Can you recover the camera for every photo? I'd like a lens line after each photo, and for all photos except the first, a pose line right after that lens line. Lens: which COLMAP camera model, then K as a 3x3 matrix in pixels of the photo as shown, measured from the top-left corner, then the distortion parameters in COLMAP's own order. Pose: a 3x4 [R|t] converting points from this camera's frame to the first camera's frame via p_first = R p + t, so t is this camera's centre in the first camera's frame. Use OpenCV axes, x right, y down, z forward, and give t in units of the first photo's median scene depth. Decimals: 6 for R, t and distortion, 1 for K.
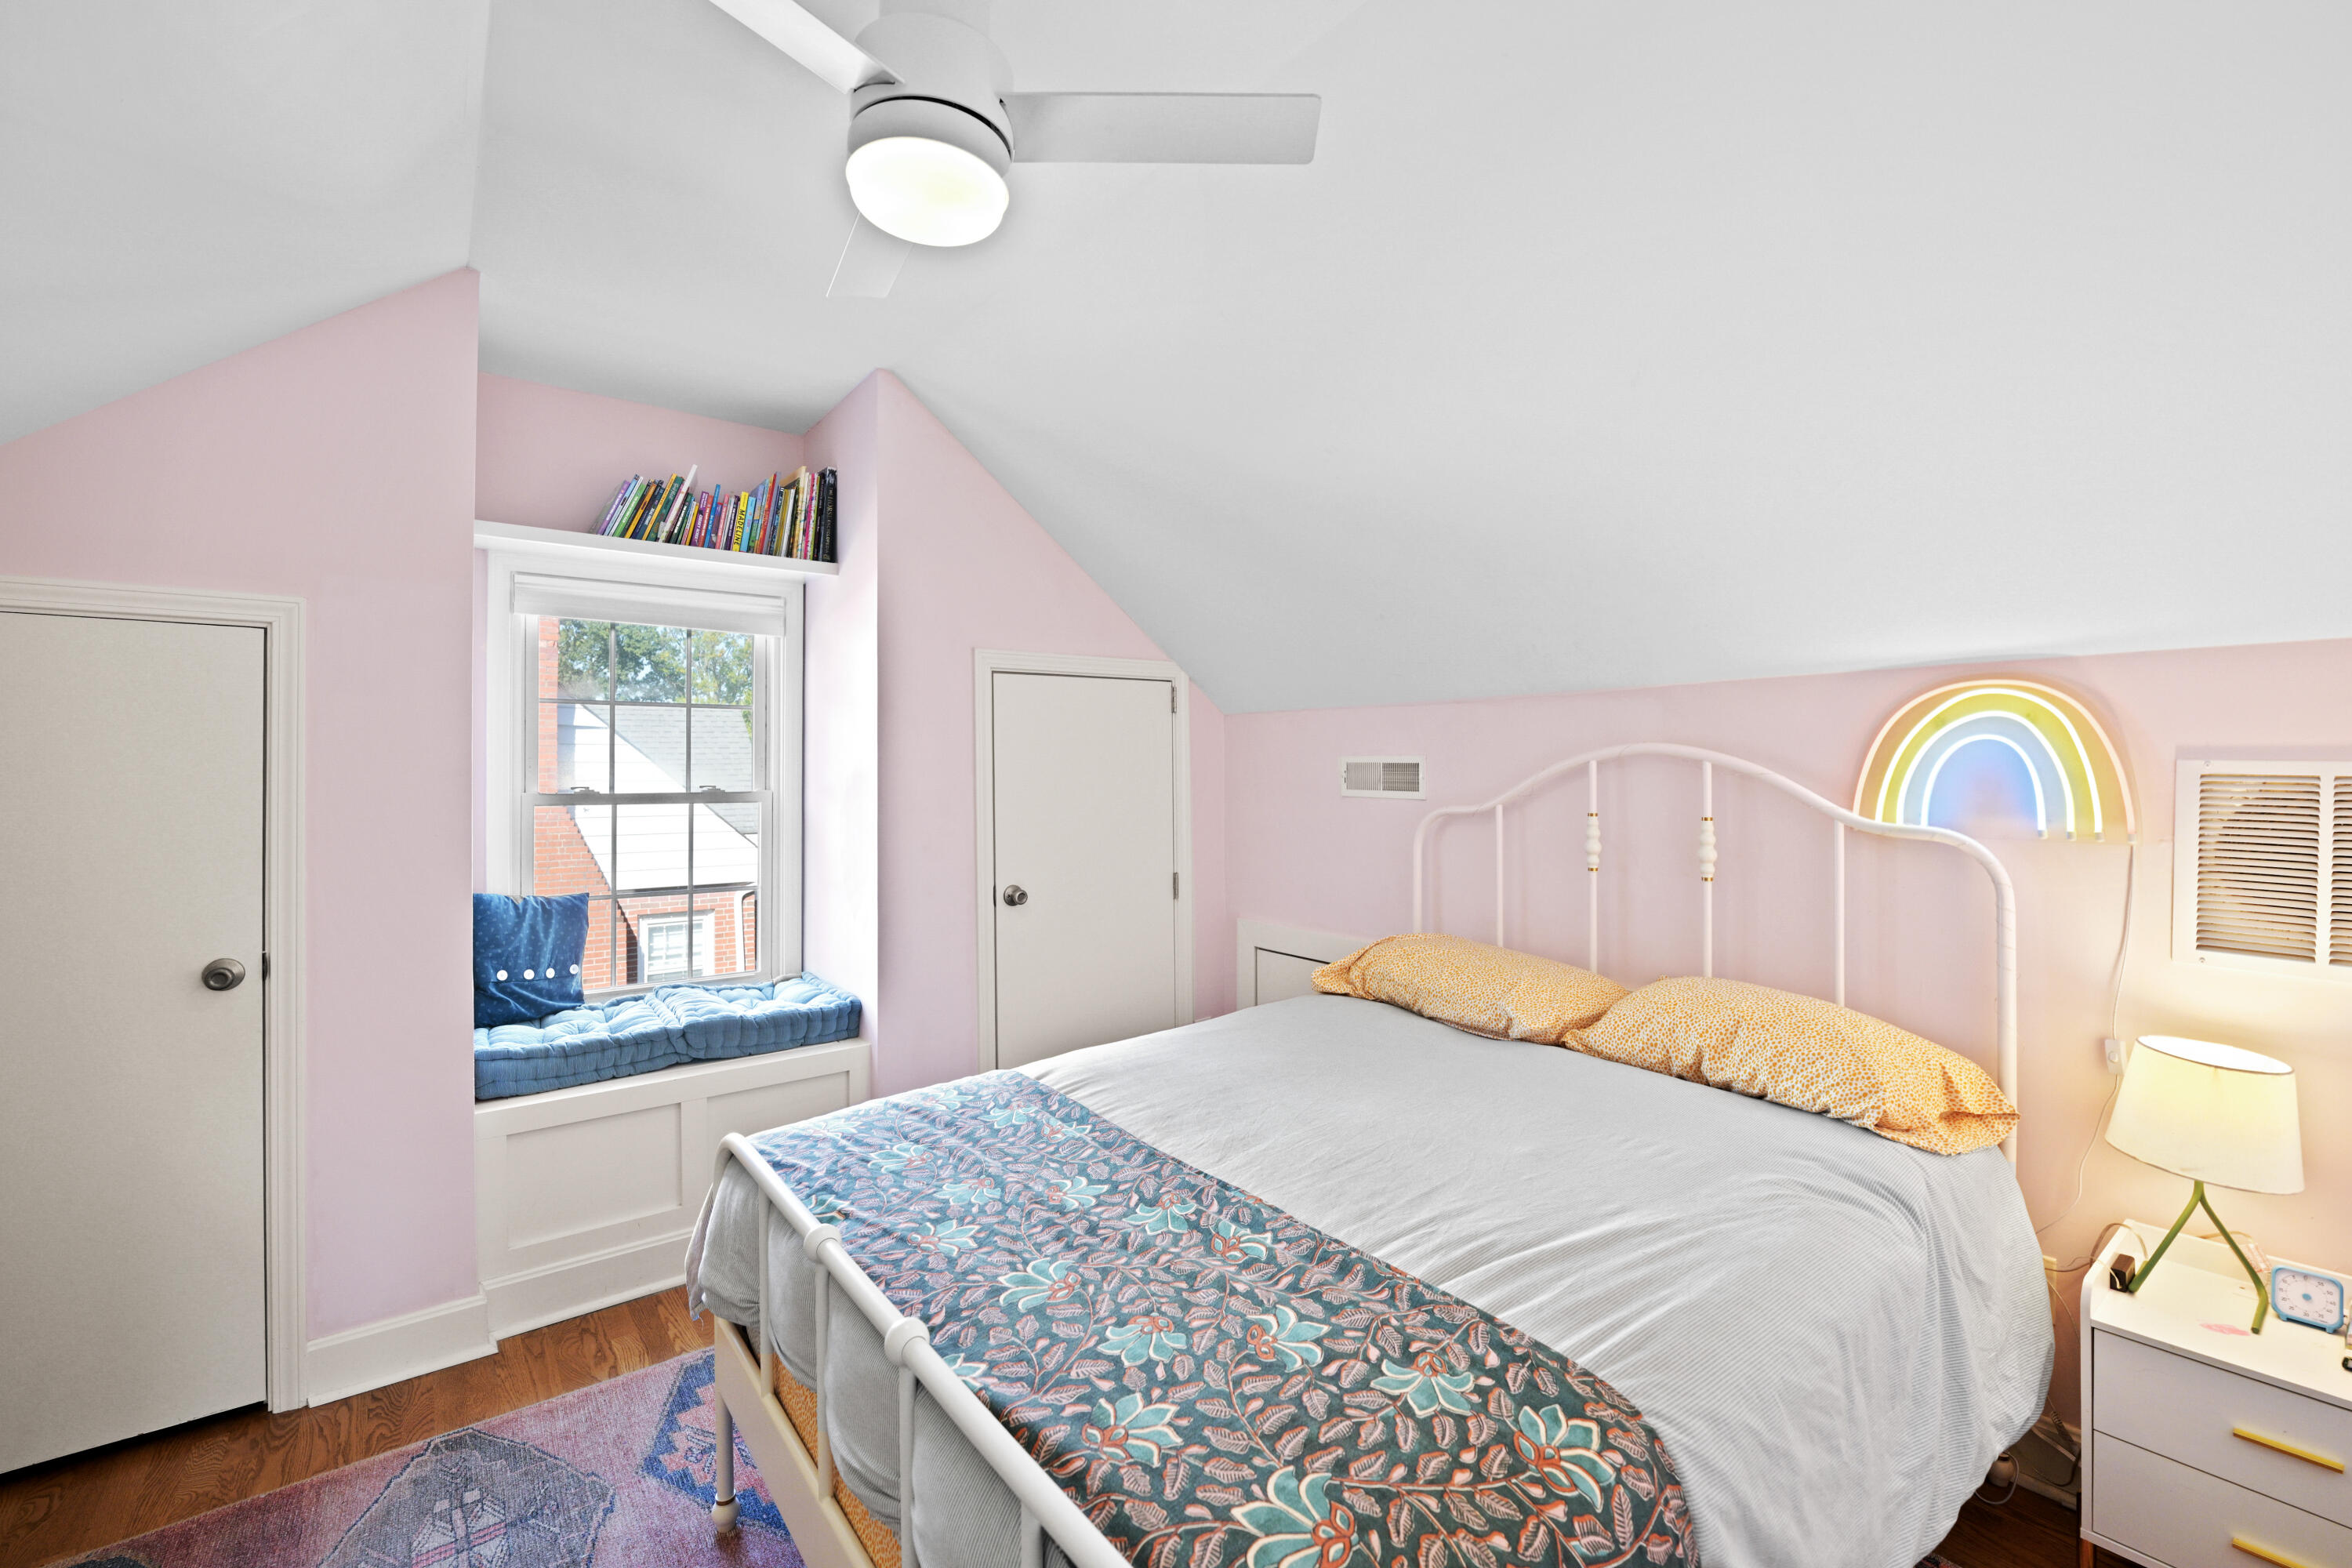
lens RADIAL K [[993.7, 0, 1176.6], [0, 993.7, 770.4], [0, 0, 1]] dist [-0.025569, 0.001403]
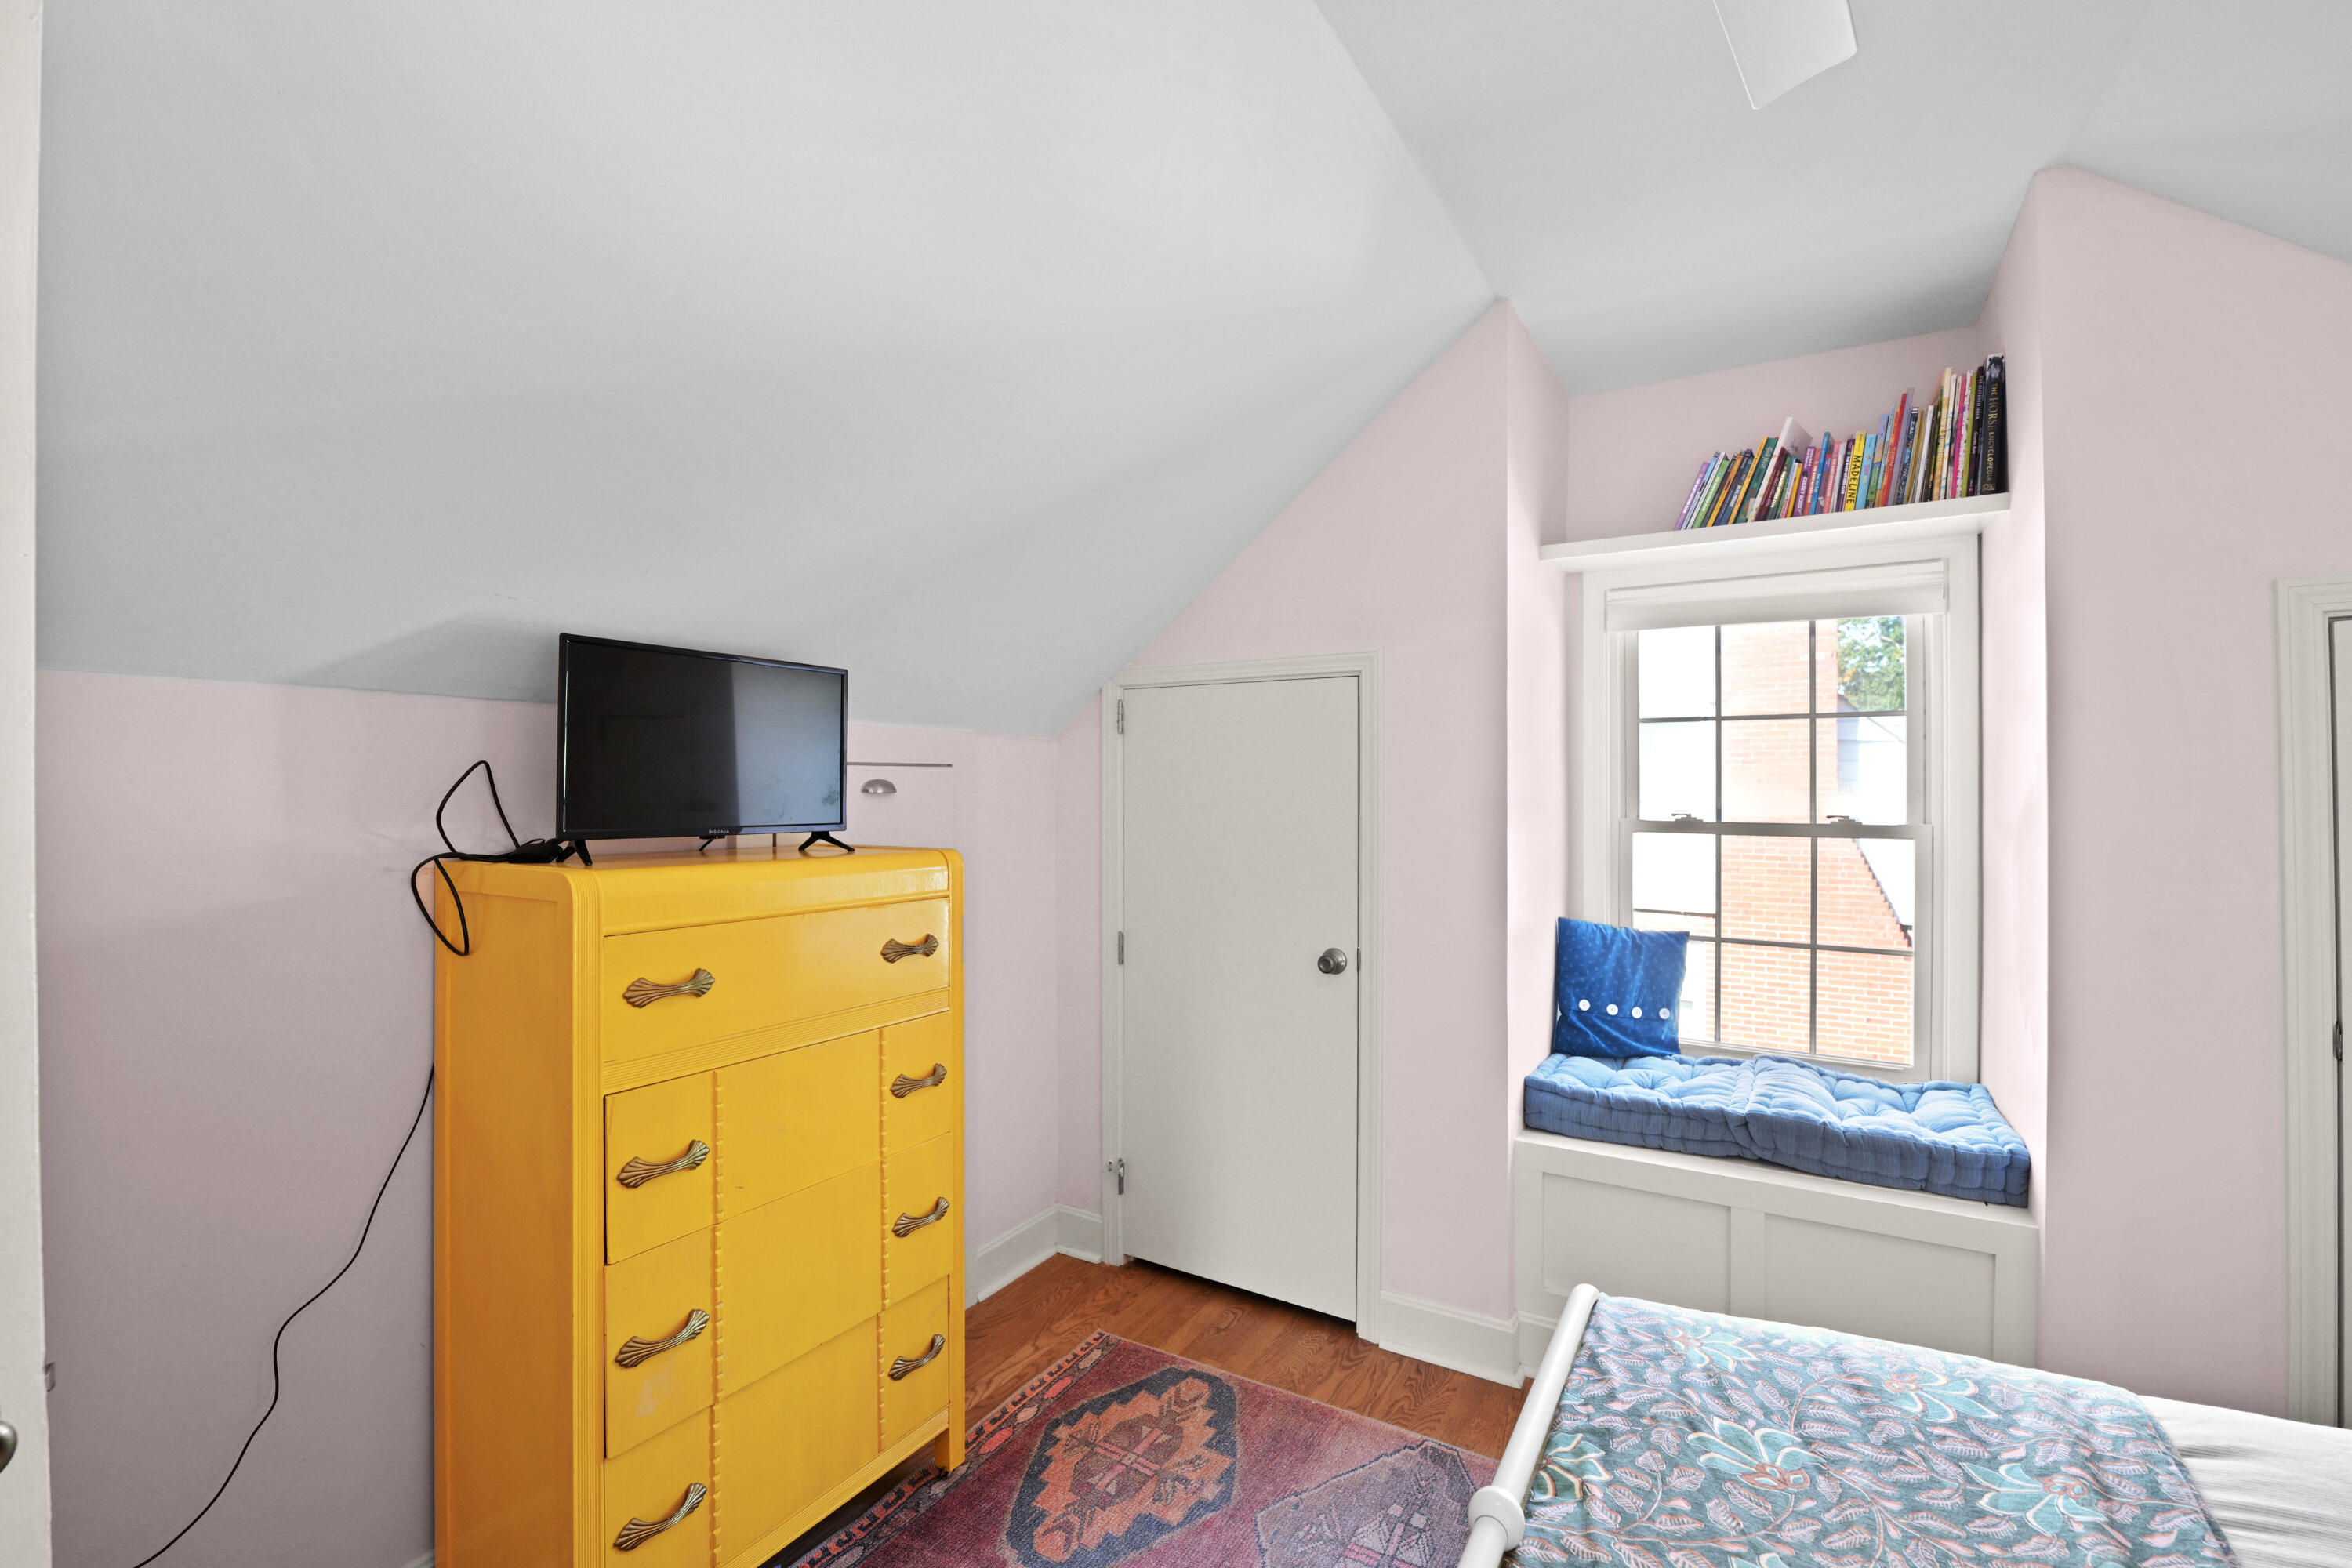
lens RADIAL K [[993.7, 0, 1170.2], [0, 993.7, 780.5], [0, 0, 1]] dist [-0.025569, 0.001403]
pose [[0.347601, -0.001680, -0.937641, 0.087960], [-0.004336, 0.999985, -0.003399, -0.008865], [0.937633, 0.005247, 0.347588, 0.260709]]
